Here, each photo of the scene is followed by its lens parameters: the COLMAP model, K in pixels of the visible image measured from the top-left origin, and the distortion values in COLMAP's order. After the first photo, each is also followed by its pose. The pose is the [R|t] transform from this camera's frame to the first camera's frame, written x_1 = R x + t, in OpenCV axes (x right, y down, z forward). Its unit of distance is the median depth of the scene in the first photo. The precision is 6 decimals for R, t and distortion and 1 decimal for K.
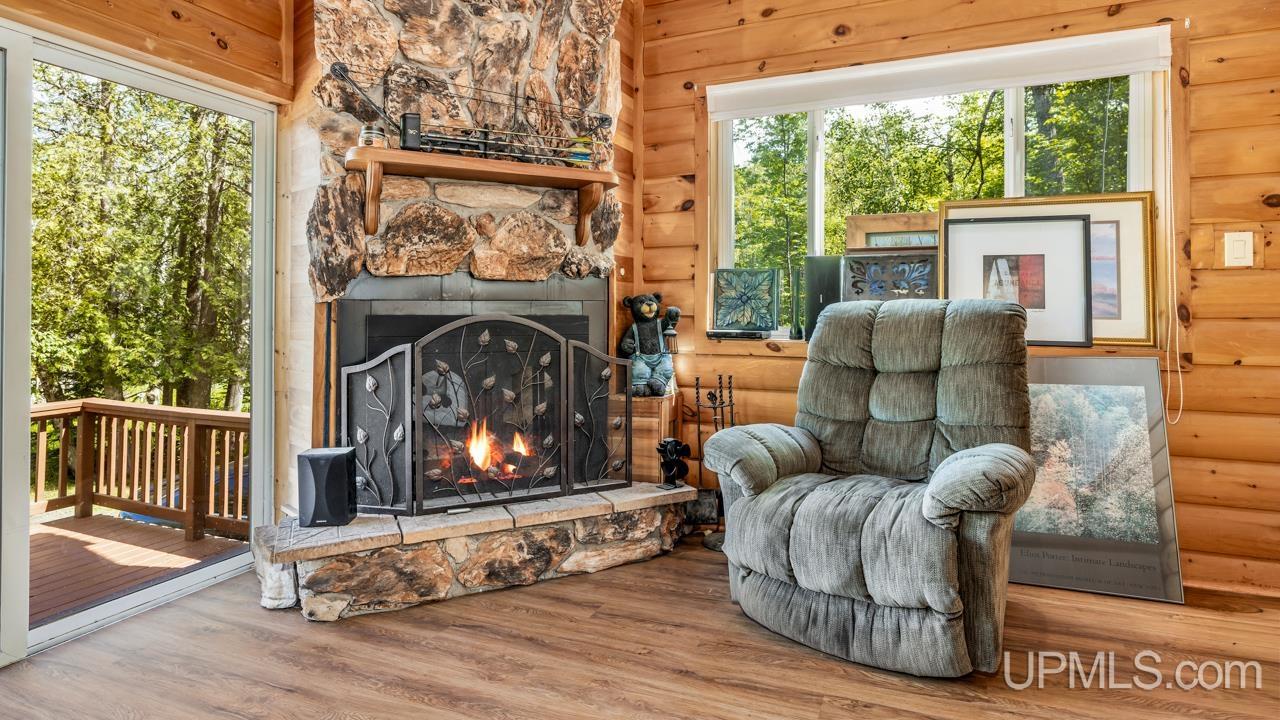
lens RADIAL K [[660.7, 0, 646.0], [0, 660.7, 298.7], [0, 0, 1]] dist [0.000711, -0.000809]
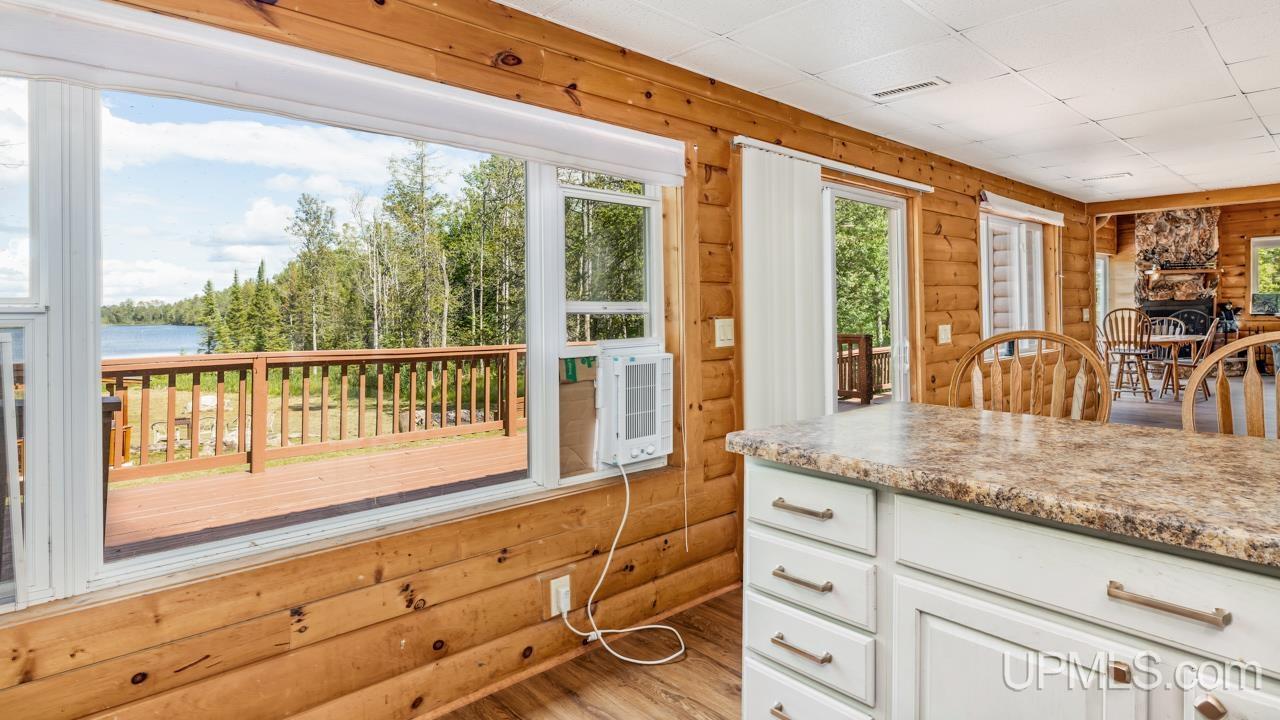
lens RADIAL K [[660.7, 0, 647.0], [0, 660.7, 315.5], [0, 0, 1]] dist [0.000711, -0.000809]
pose [[0.899046, -0.012085, -0.437687, -1.317658], [0.031336, 0.998832, 0.036788, -0.175438], [0.436731, -0.046790, 0.898374, -3.667206]]
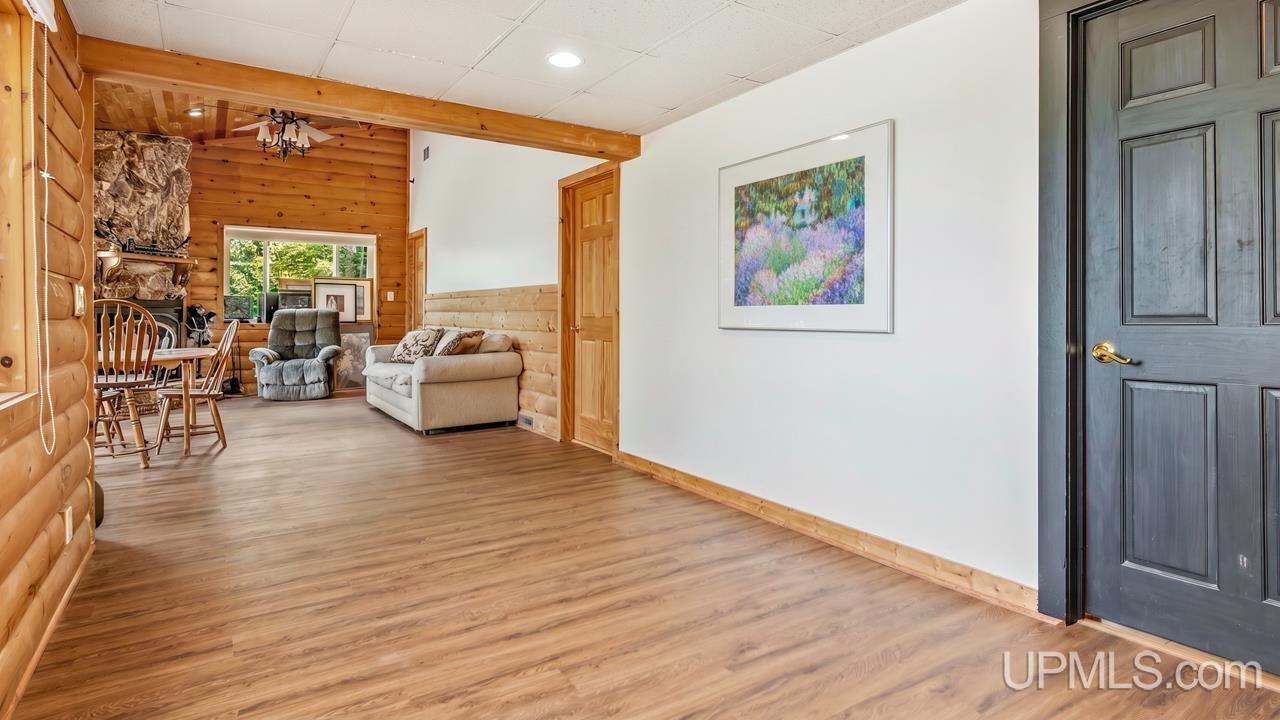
lens RADIAL K [[660.7, 0, 604.3], [0, 660.7, 316.2], [0, 0, 1]] dist [0.000711, -0.000809]
pose [[0.596684, -0.003304, 0.802470, -1.242948], [-0.017115, 0.999712, 0.016842, -0.039793], [-0.802294, -0.023783, 0.596455, -1.970527]]
